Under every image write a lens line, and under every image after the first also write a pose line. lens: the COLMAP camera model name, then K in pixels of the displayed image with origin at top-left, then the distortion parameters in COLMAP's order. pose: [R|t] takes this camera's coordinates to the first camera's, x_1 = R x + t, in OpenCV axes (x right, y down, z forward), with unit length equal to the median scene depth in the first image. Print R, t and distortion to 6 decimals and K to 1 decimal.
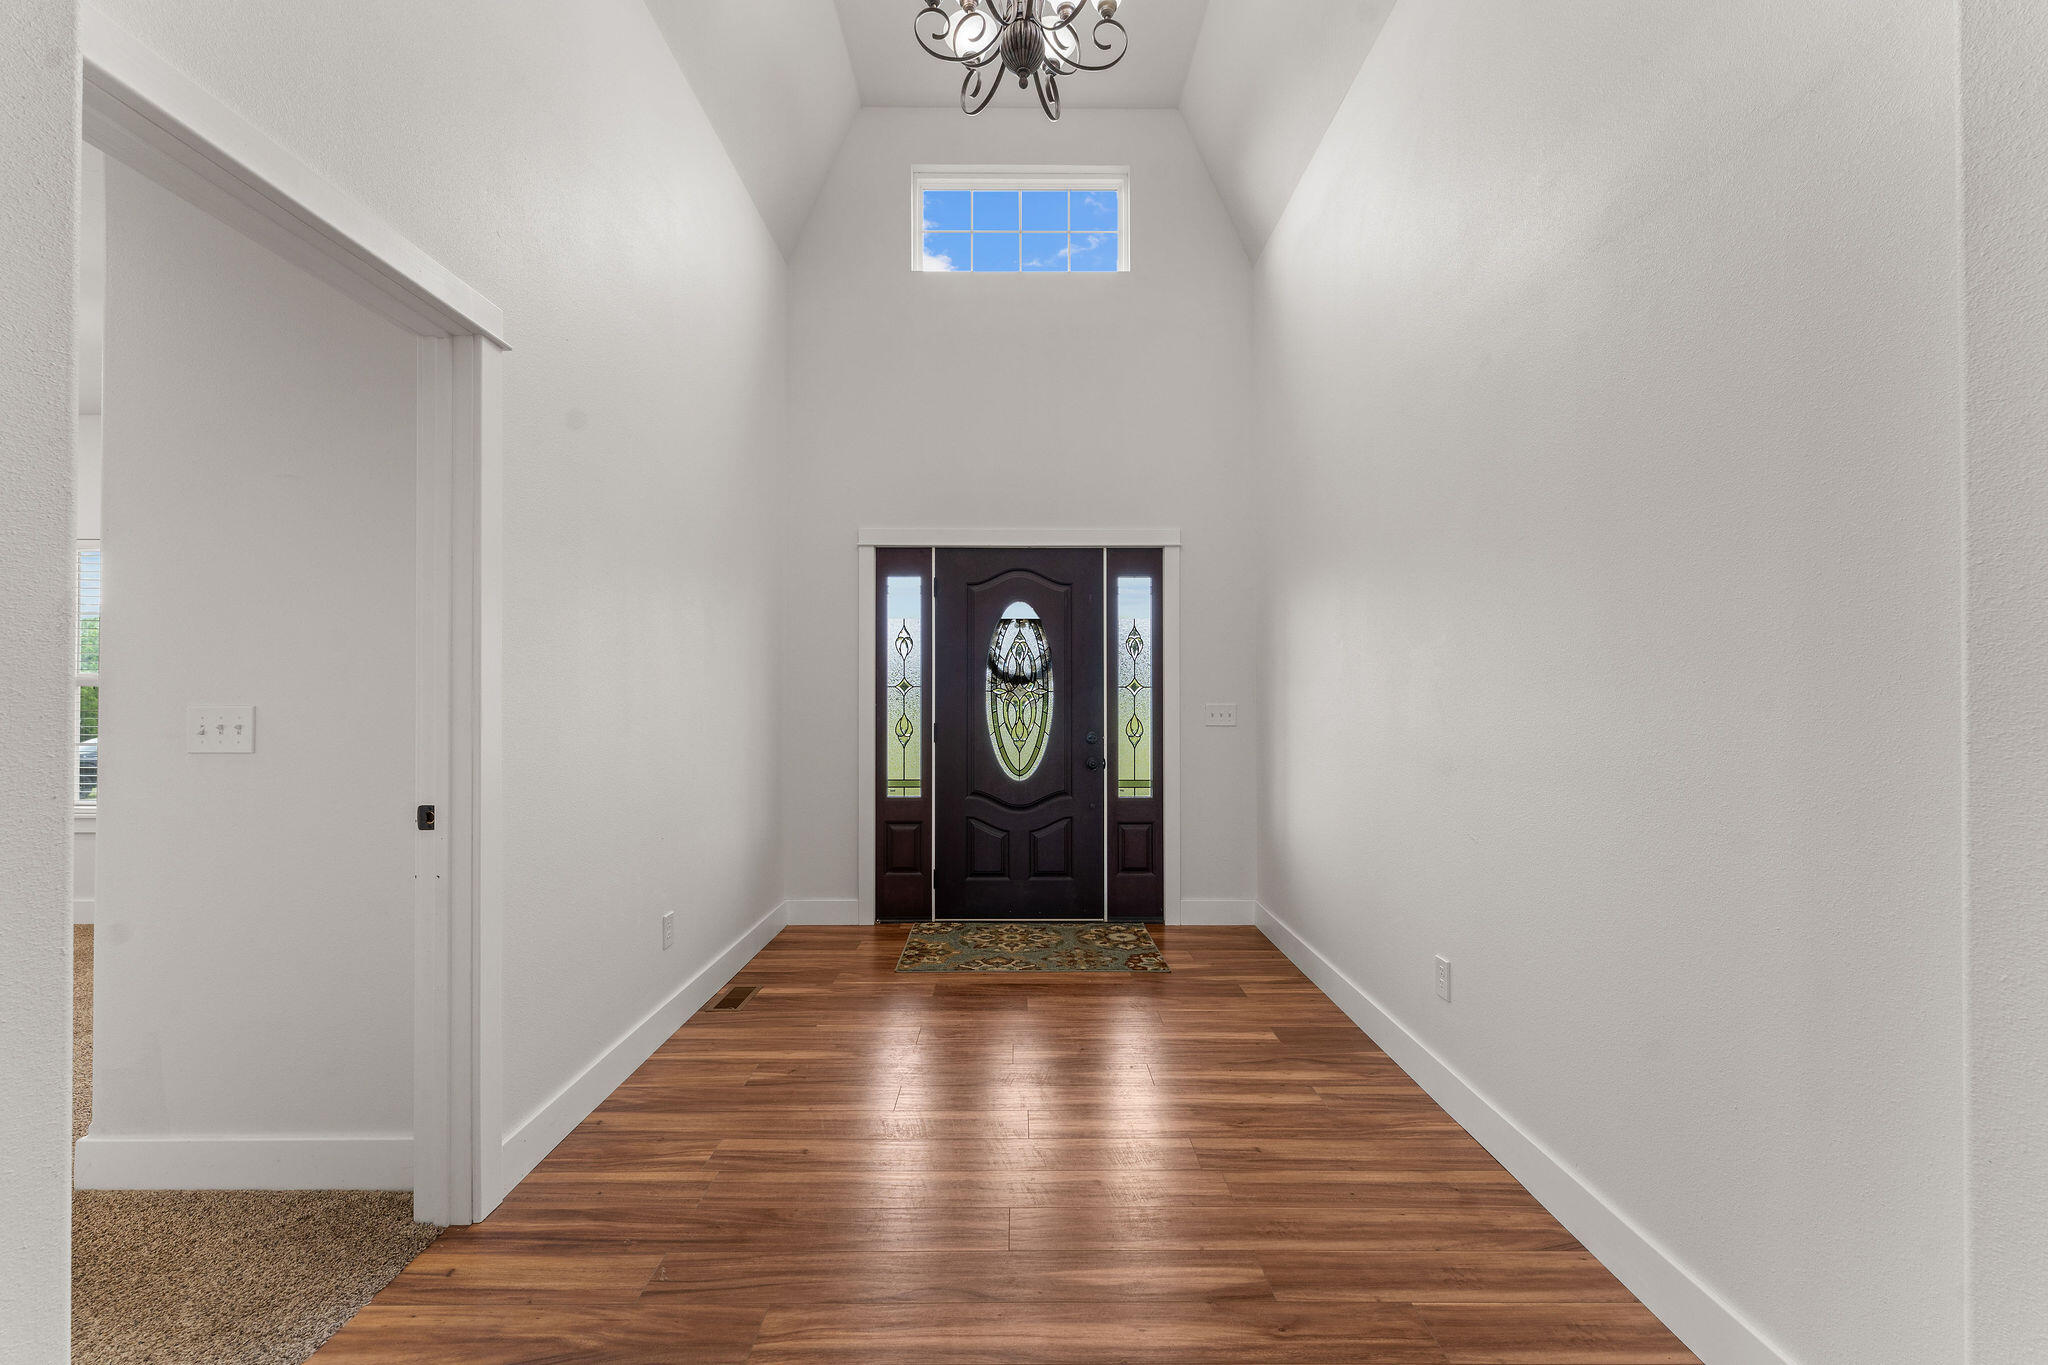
lens RADIAL K [[814.9, 0, 1021.4], [0, 814.9, 688.4], [0, 0, 1]] dist [-0.000375, -0.000333]
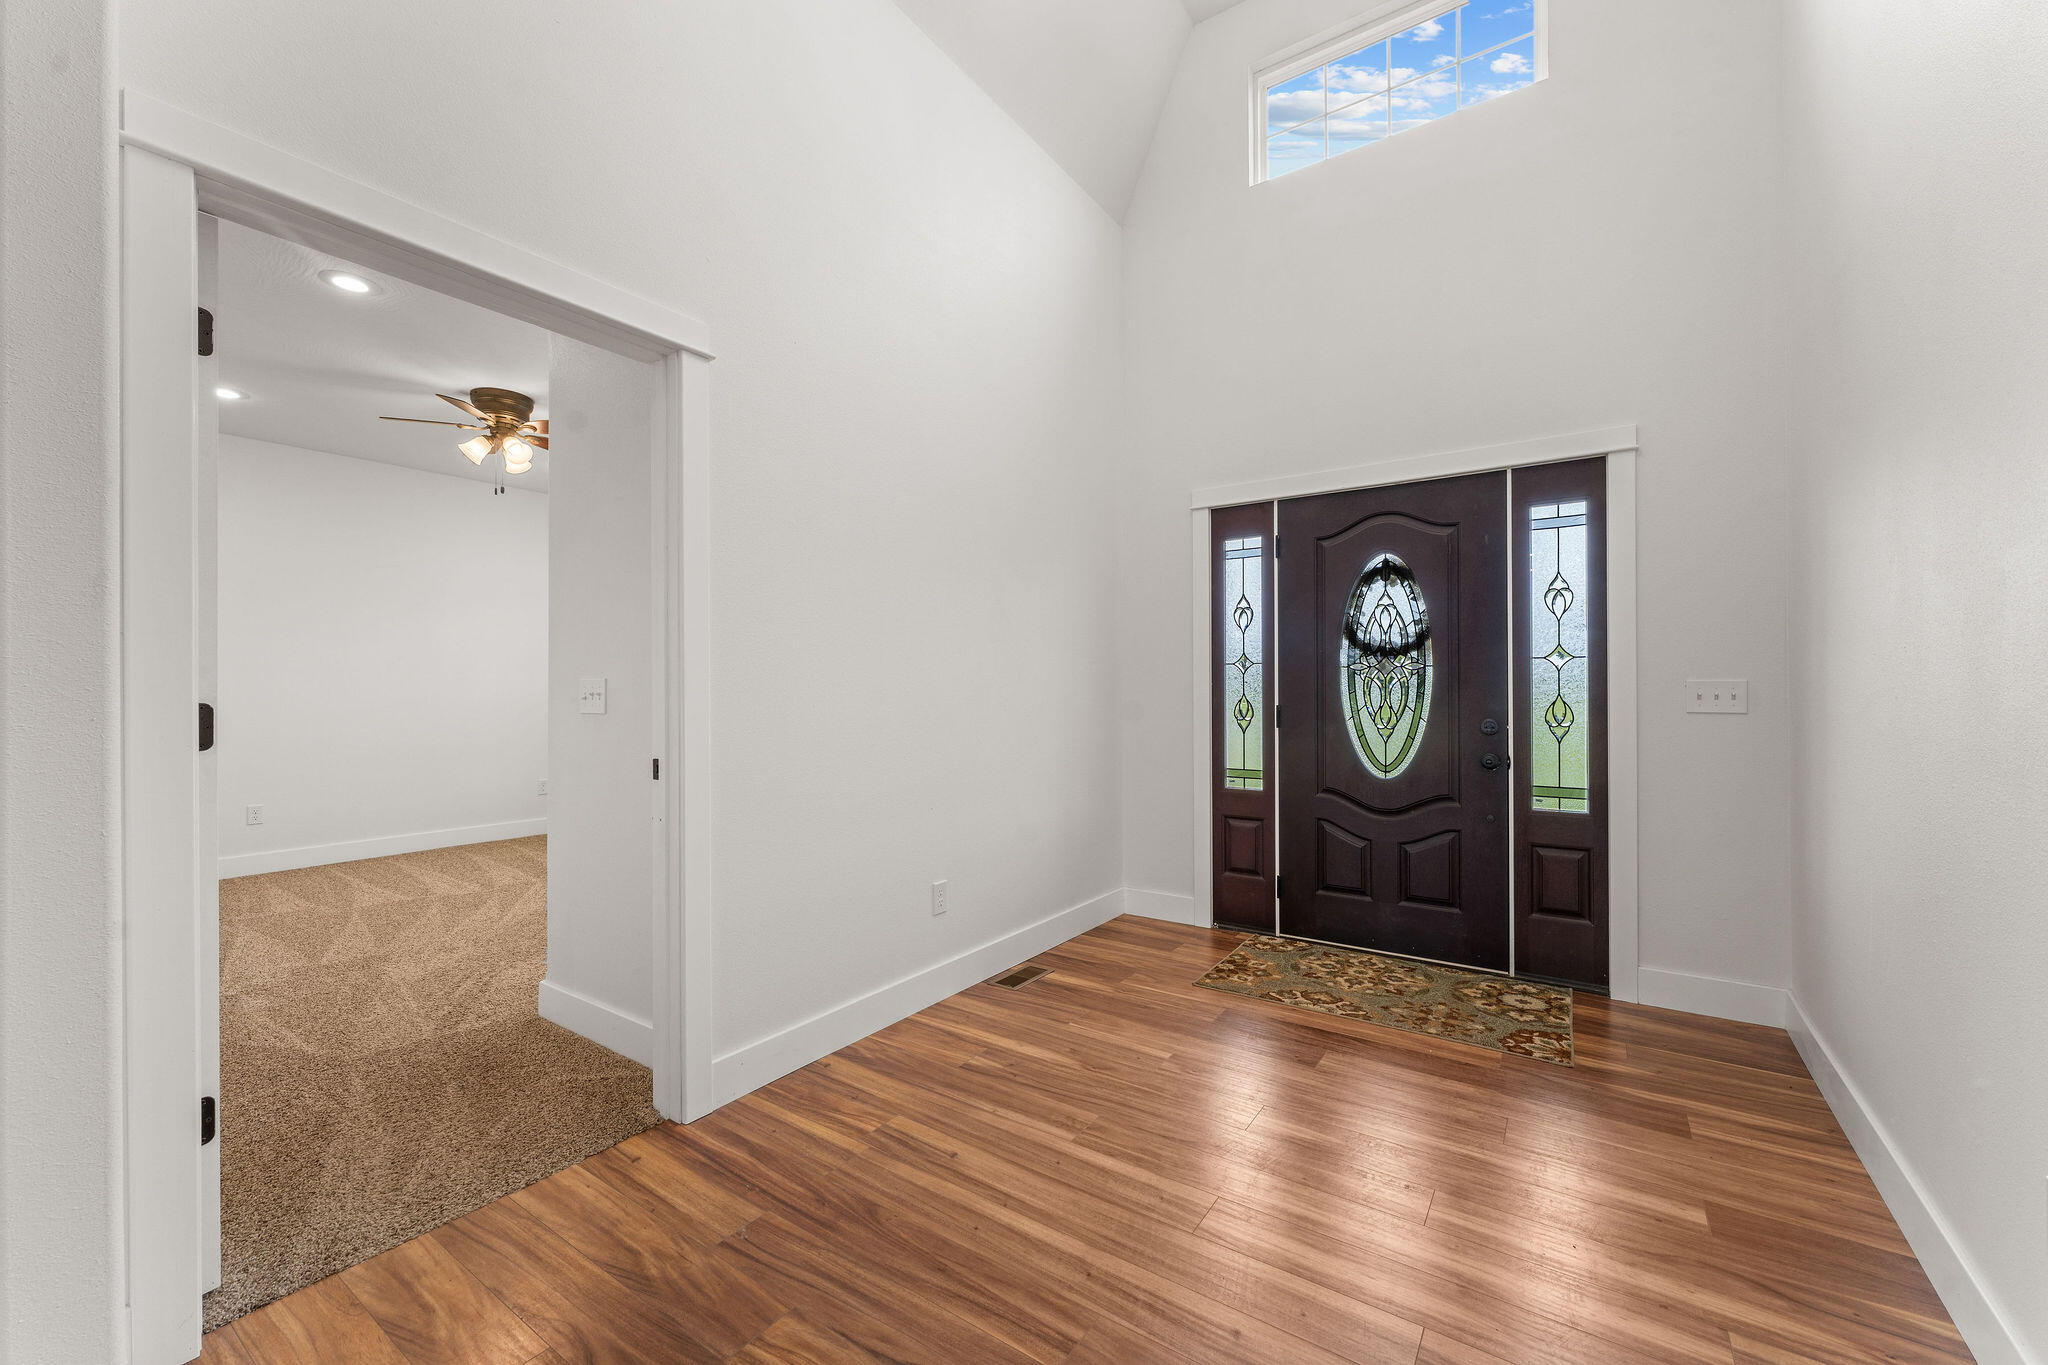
lens RADIAL K [[809.7, 0, 1018.2], [0, 809.7, 687.2], [0, 0, 1]] dist [-0.001399, -0.000178]
pose [[0.817468, -0.004243, -0.575958, 0.168889], [0.009490, 0.999936, 0.006103, 0.016453], [0.575896, -0.010455, 0.817456, 0.153375]]
